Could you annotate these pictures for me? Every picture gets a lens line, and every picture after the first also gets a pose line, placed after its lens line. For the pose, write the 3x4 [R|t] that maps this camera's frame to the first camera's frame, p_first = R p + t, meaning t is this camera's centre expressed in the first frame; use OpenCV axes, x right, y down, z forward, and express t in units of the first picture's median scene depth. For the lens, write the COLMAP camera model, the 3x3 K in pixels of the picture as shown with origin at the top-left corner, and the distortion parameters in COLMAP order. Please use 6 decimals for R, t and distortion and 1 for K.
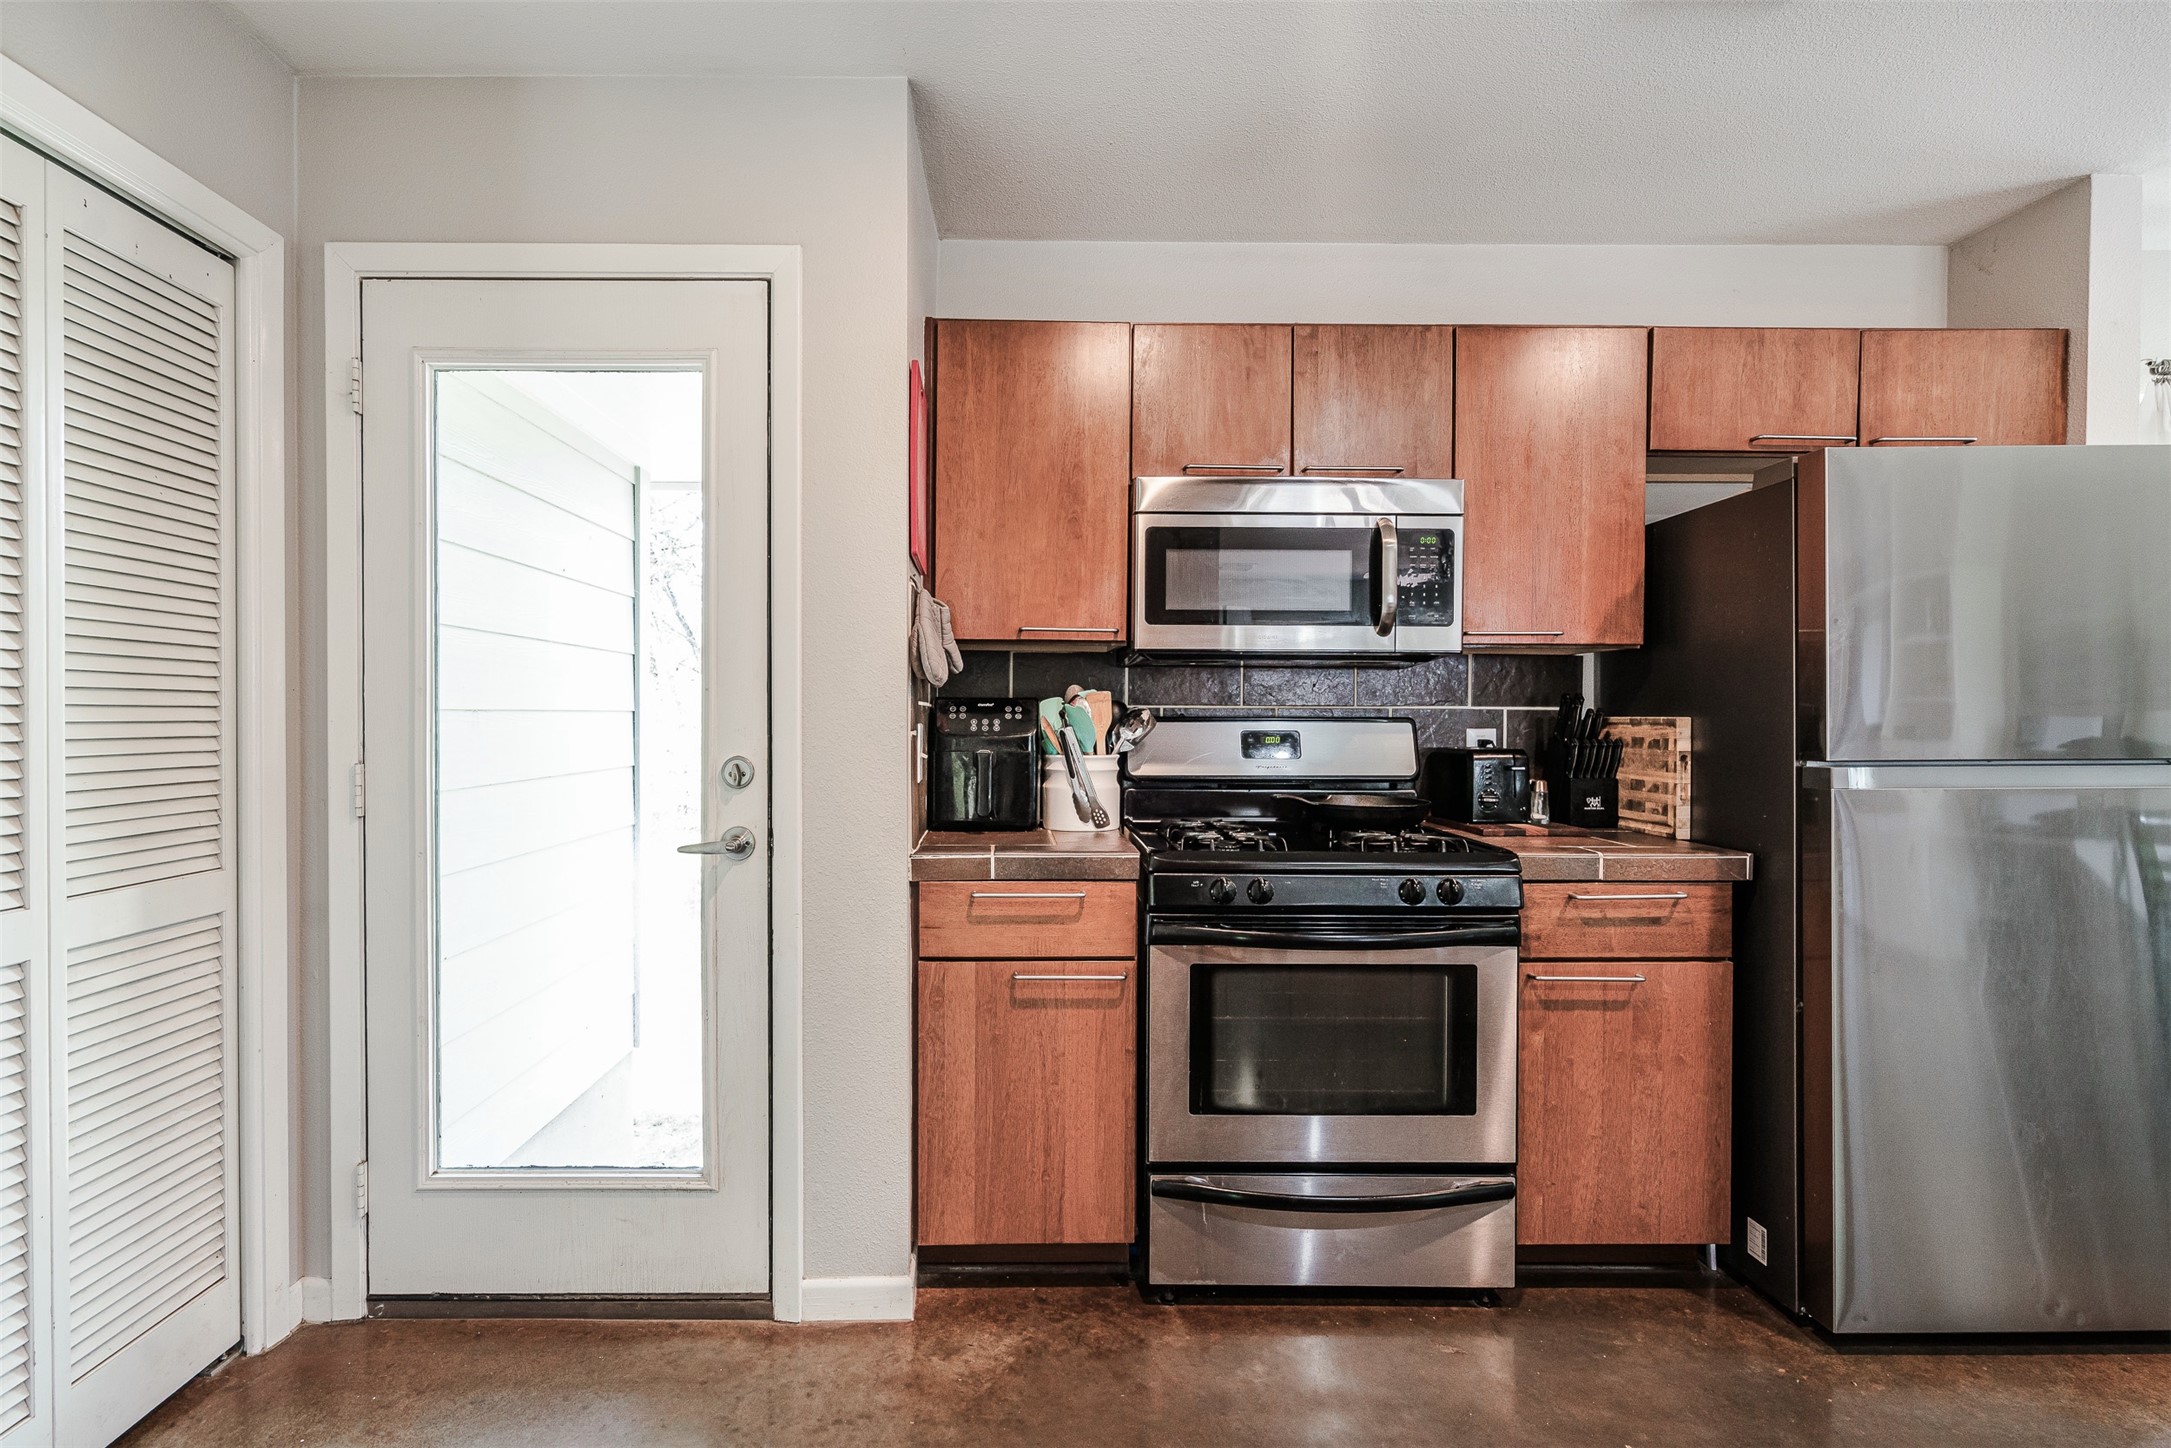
lens RADIAL K [[1049.0, 0, 1085.5], [0, 1049.0, 724.0], [0, 0, 1]] dist [-0.000272, 0.000270]
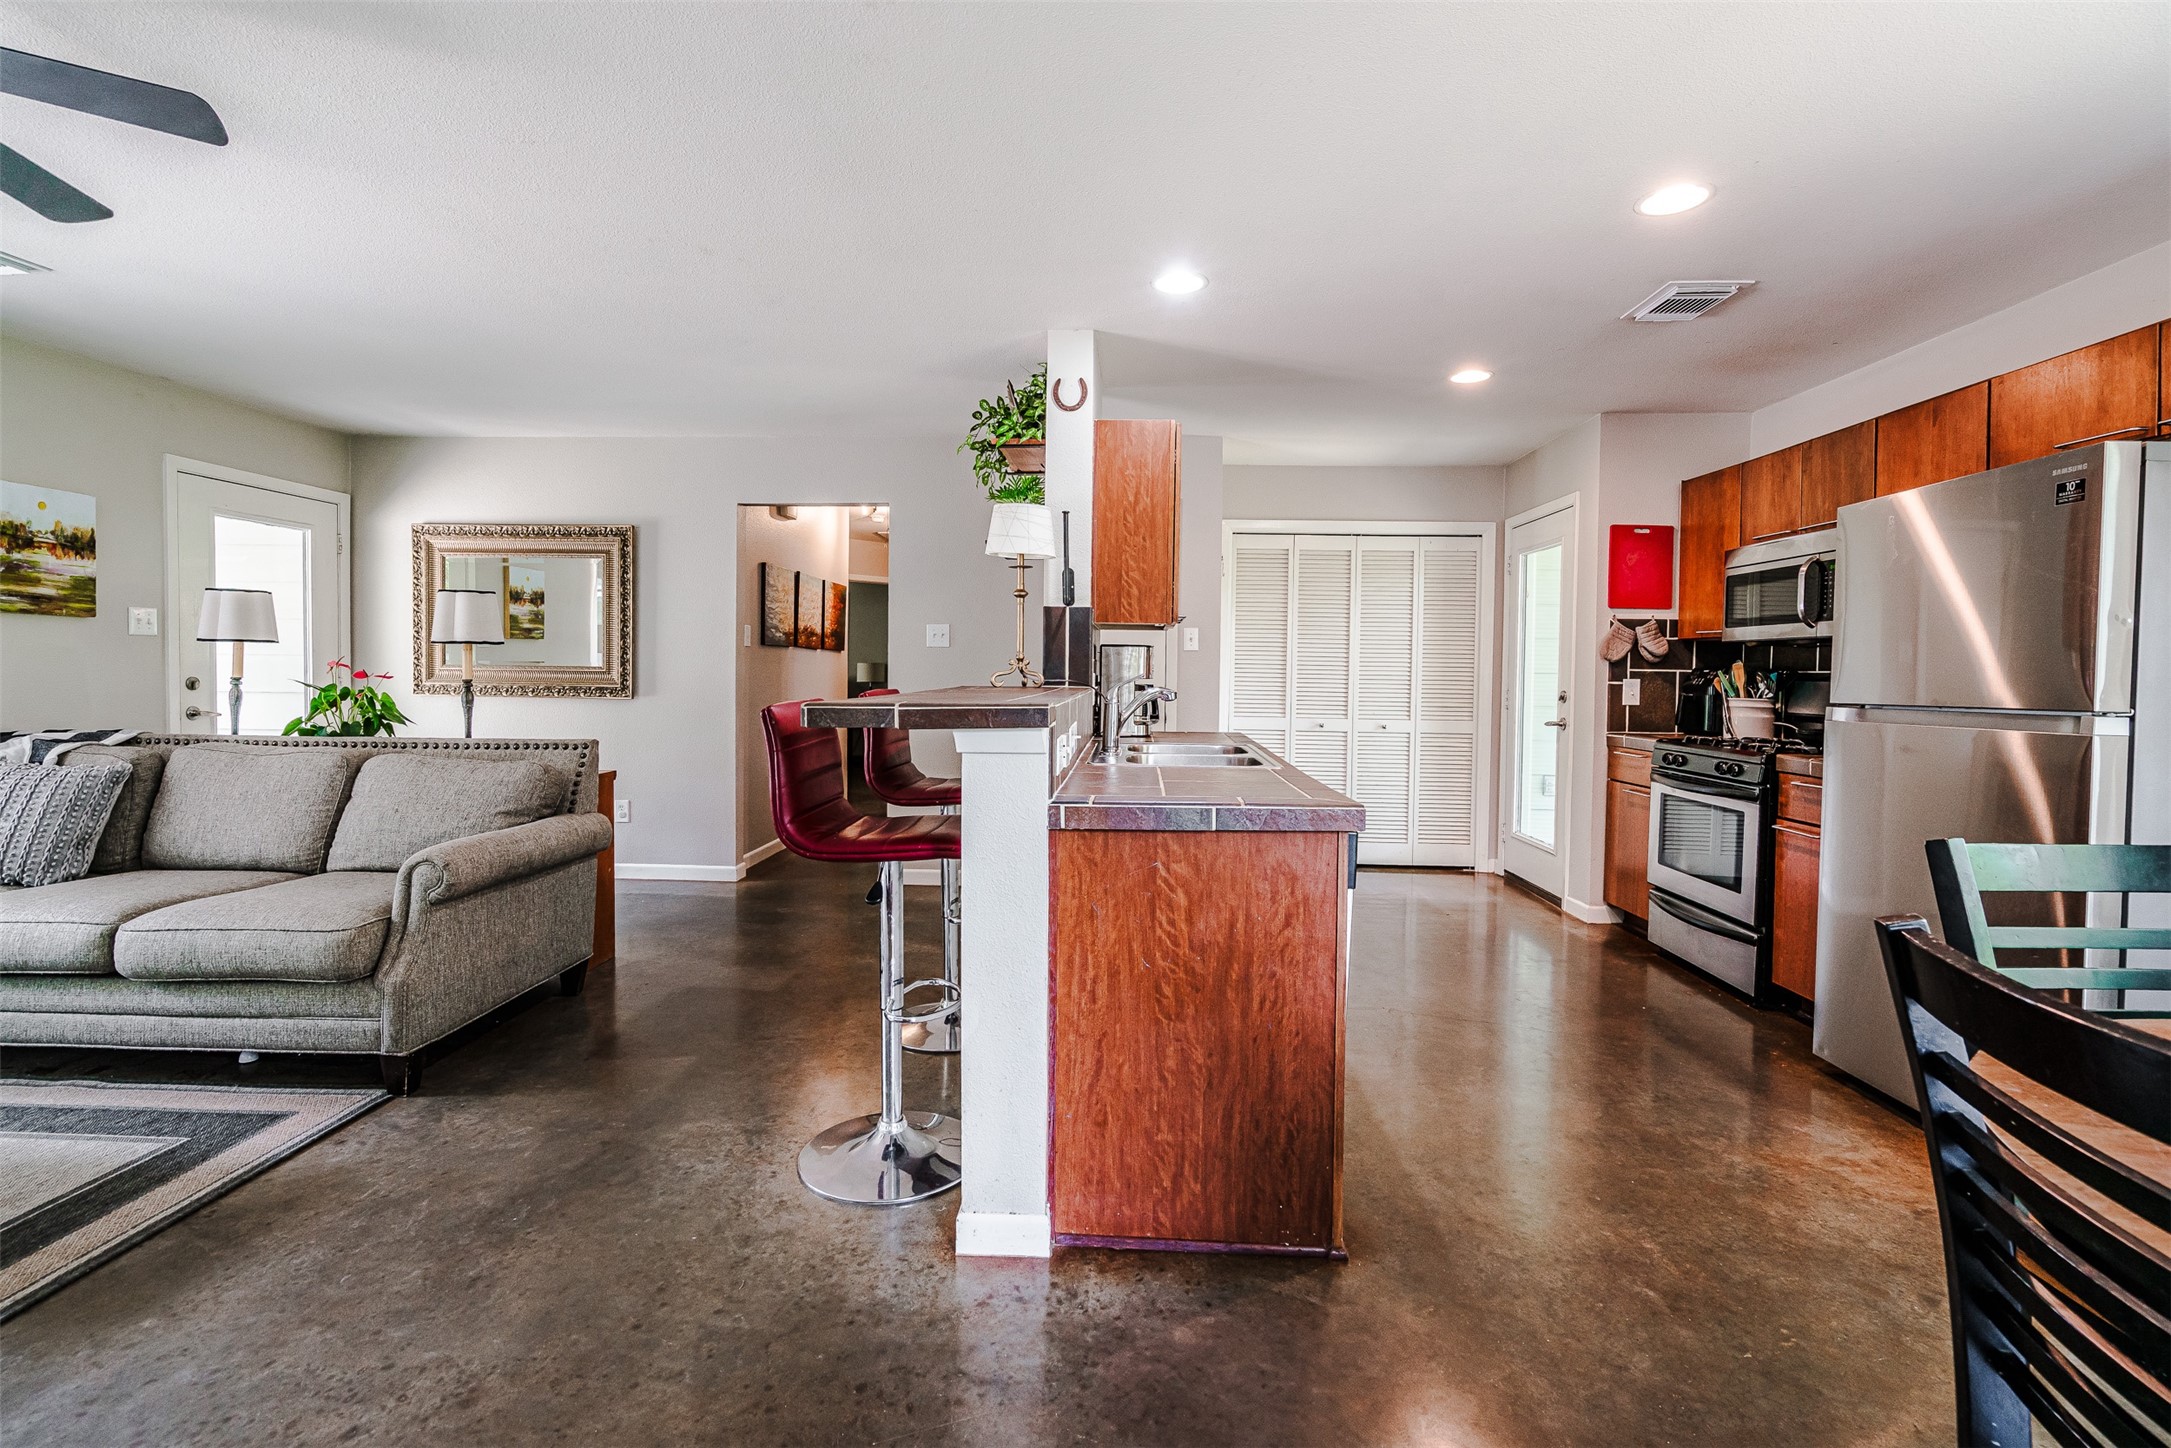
lens RADIAL K [[987.5, 0, 1087.7], [0, 987.5, 701.1], [0, 0, 1]] dist [-0.000240, 0.001428]
pose [[-0.048279, 0.028444, -0.998429, 2.178408], [-0.020615, 0.999353, 0.029468, 0.009739], [0.998621, 0.022006, -0.047662, -0.062776]]
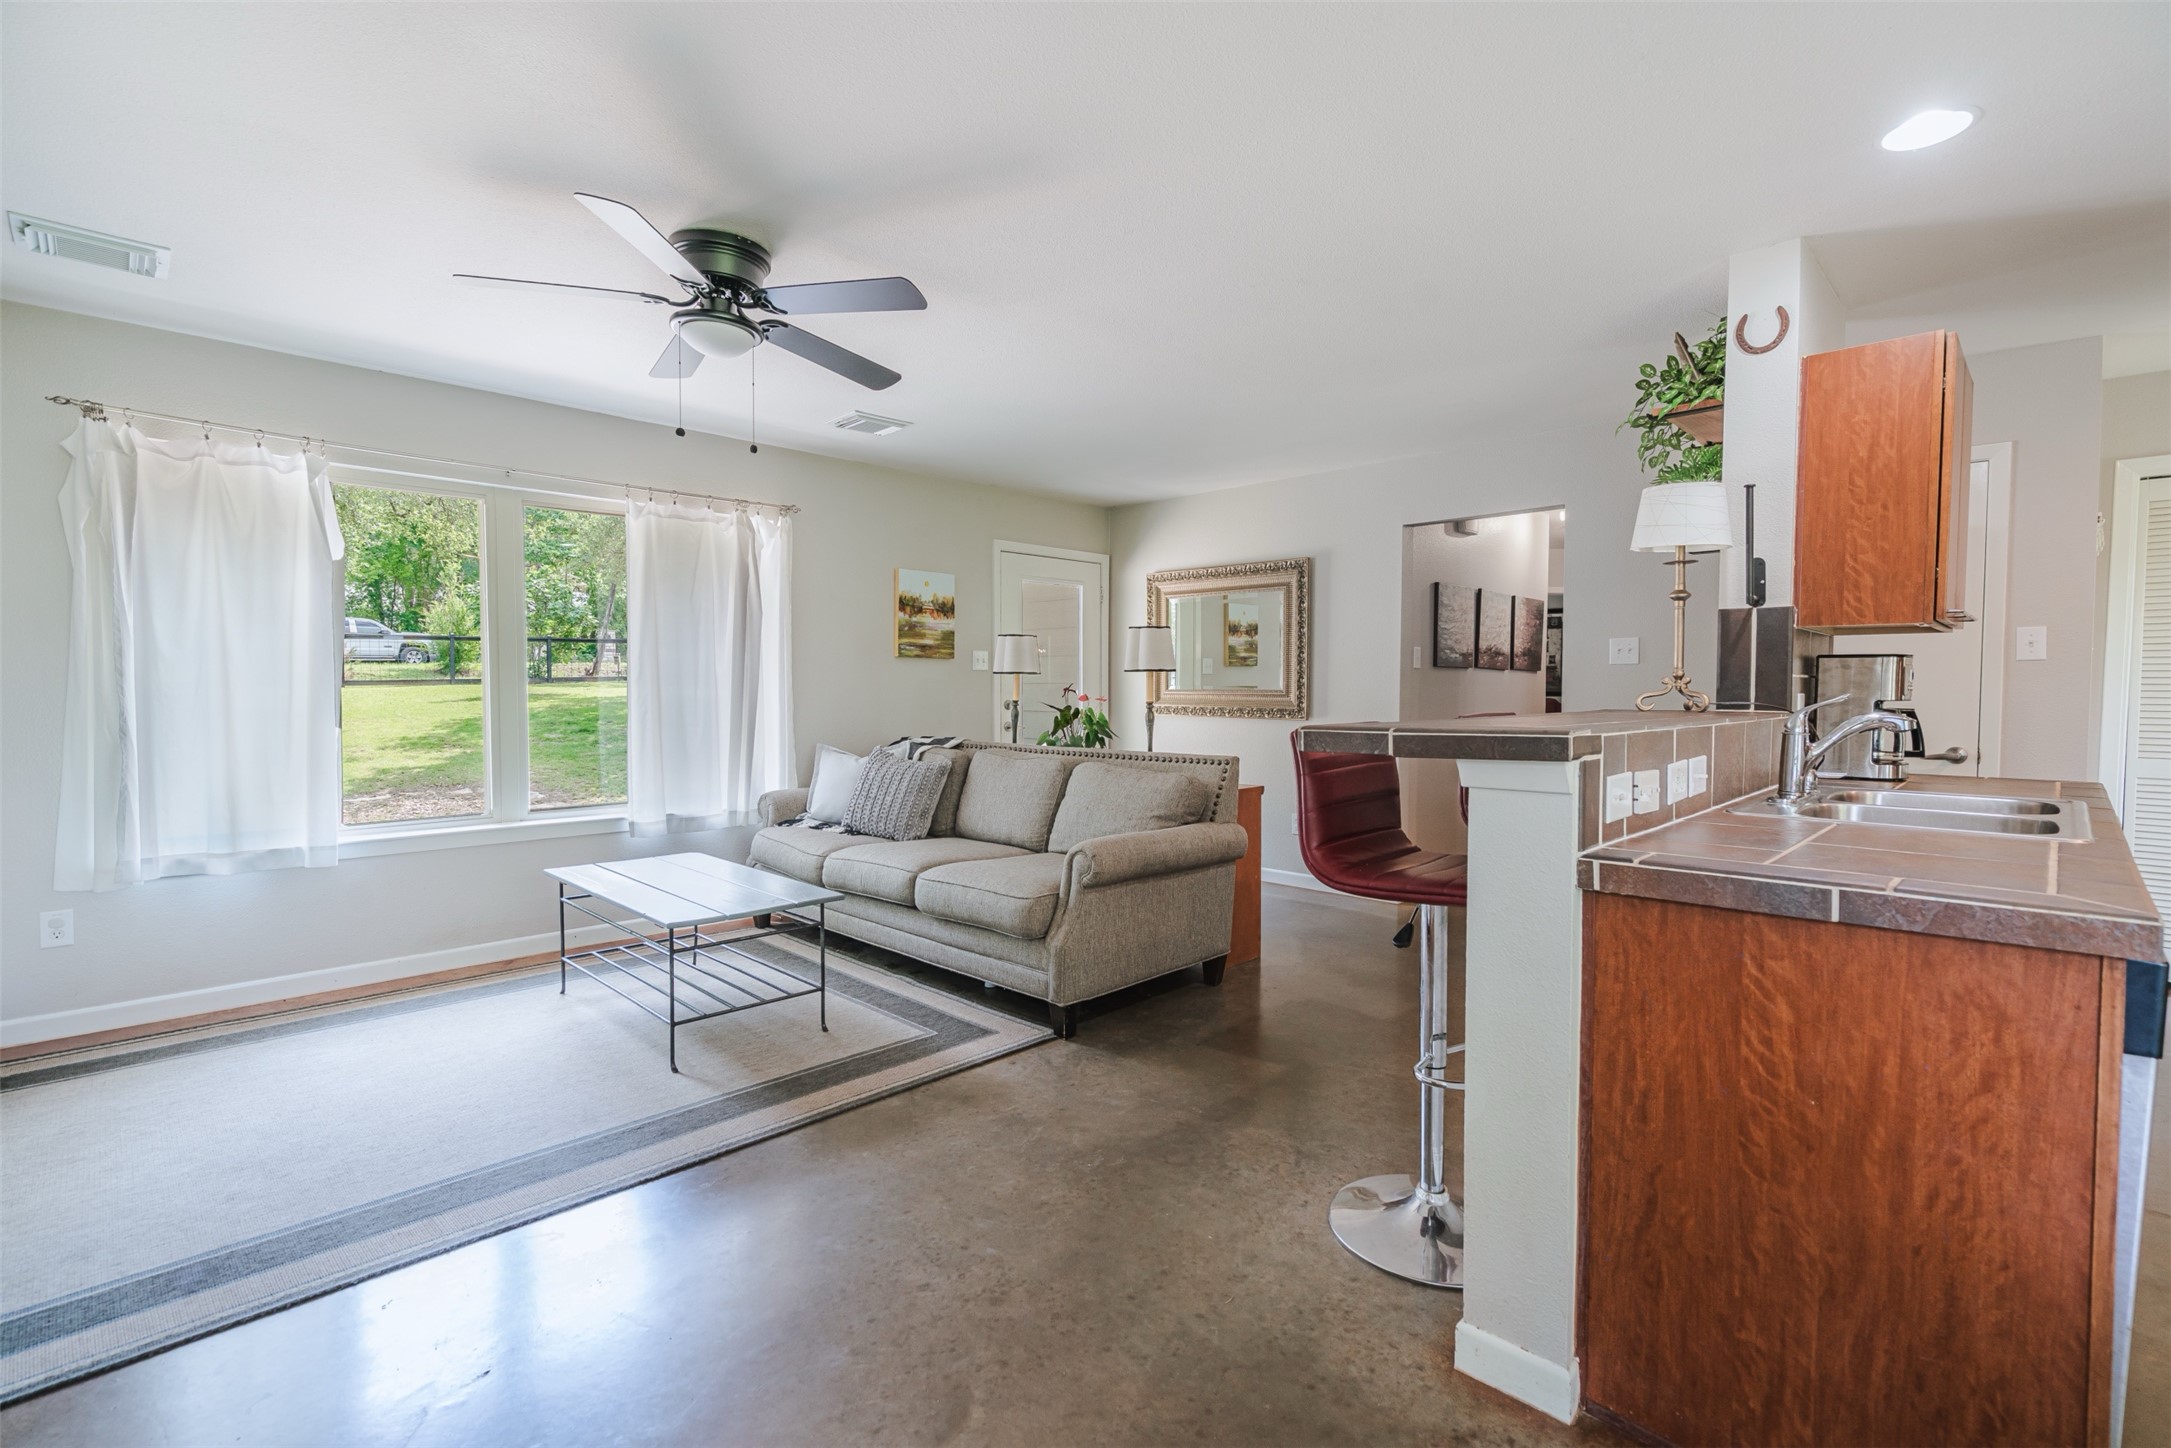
lens RADIAL K [[980.2, 0, 1085.5], [0, 980.2, 724.0], [0, 0, 1]] dist [0.001590, 0.002148]
pose [[-0.705808, 0.022360, -0.708050, 1.914783], [-0.010383, 0.999068, 0.041900, 0.004899], [0.708327, 0.036925, -0.704918, 0.260270]]
